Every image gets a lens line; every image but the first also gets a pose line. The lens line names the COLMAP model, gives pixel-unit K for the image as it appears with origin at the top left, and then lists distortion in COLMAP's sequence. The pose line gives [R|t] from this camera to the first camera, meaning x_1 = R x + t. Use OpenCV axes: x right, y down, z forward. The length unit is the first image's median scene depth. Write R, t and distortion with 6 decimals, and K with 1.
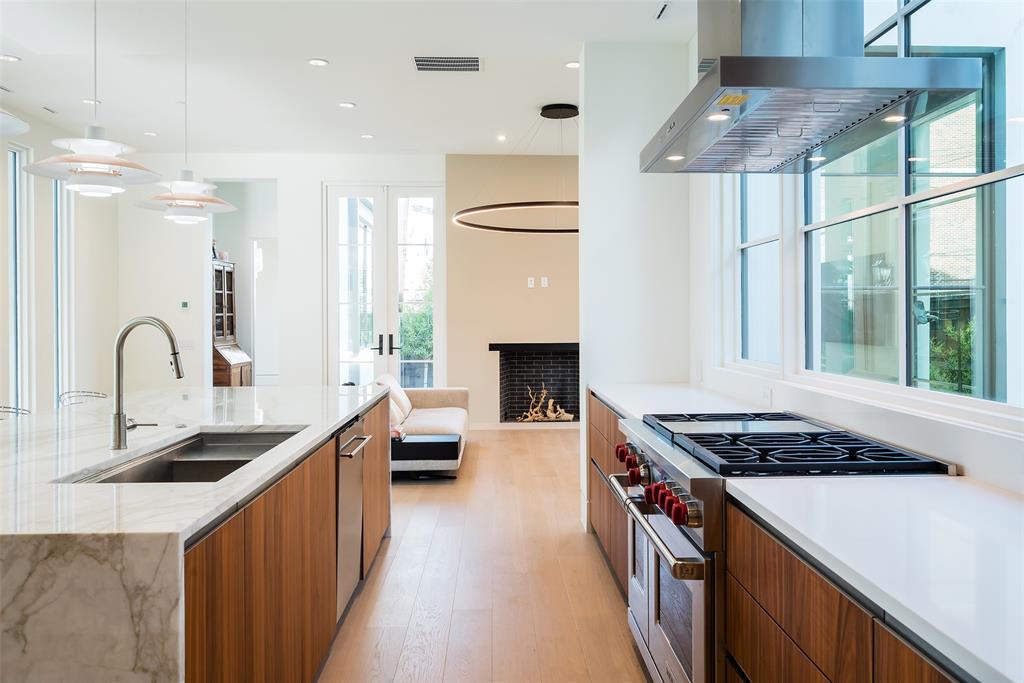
lens RADIAL K [[783.2, 0, 512.0], [0, 783.2, 341.5], [0, 0, 1]] dist [-0.007576, -0.003930]
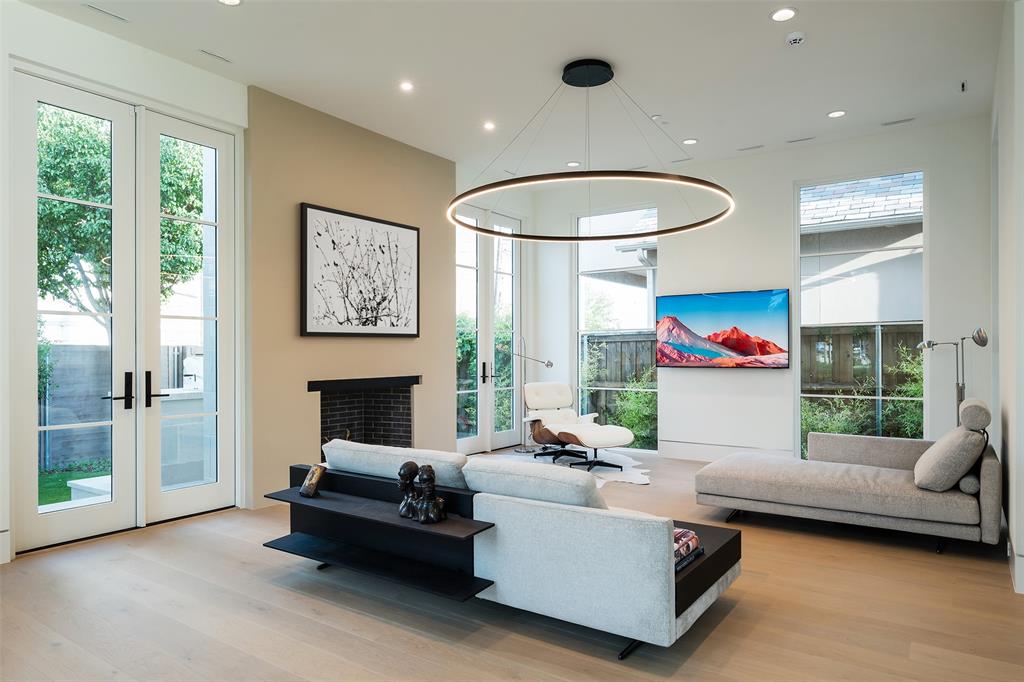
lens RADIAL K [[630.6, 0, 512.0], [0, 630.6, 341.0], [0, 0, 1]] dist [0.001957, -0.000524]
pose [[0.595606, 0.015829, 0.803121, -1.198667], [0.020813, 0.999166, -0.035128, -0.030662], [-0.803007, 0.037638, 0.594779, 1.749590]]
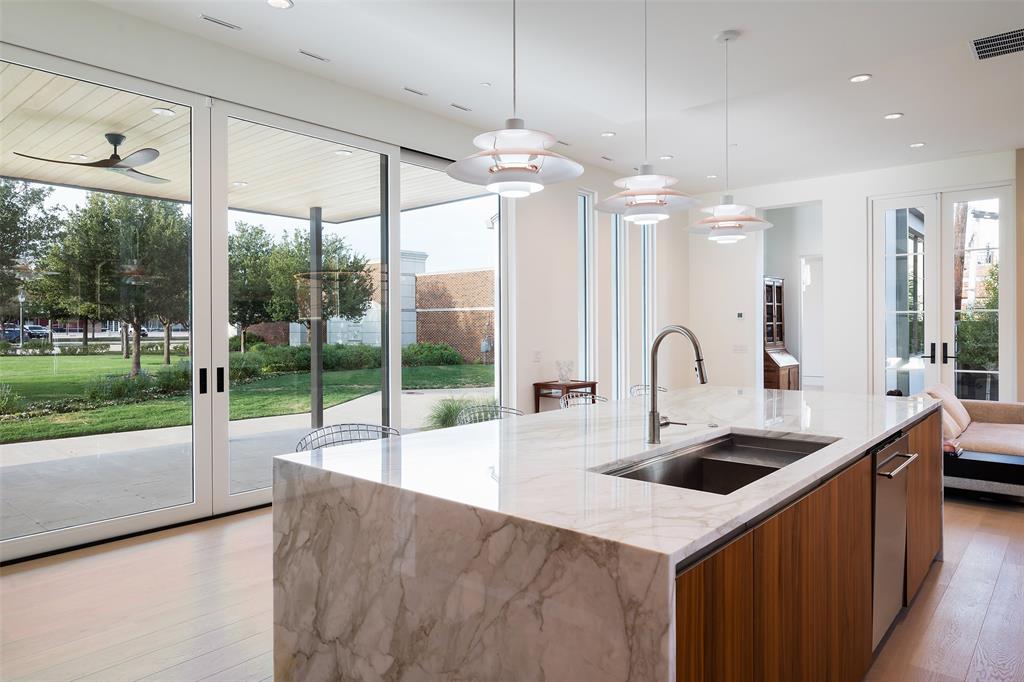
lens RADIAL K [[645.1, 0, 510.6], [0, 645.1, 325.4], [0, 0, 1]] dist [-0.003522, 0.001181]
pose [[0.733294, -0.001830, -0.679909, -0.018241], [-0.019540, 0.999527, -0.023764, -0.004528], [0.679631, 0.030711, 0.732911, 0.140583]]
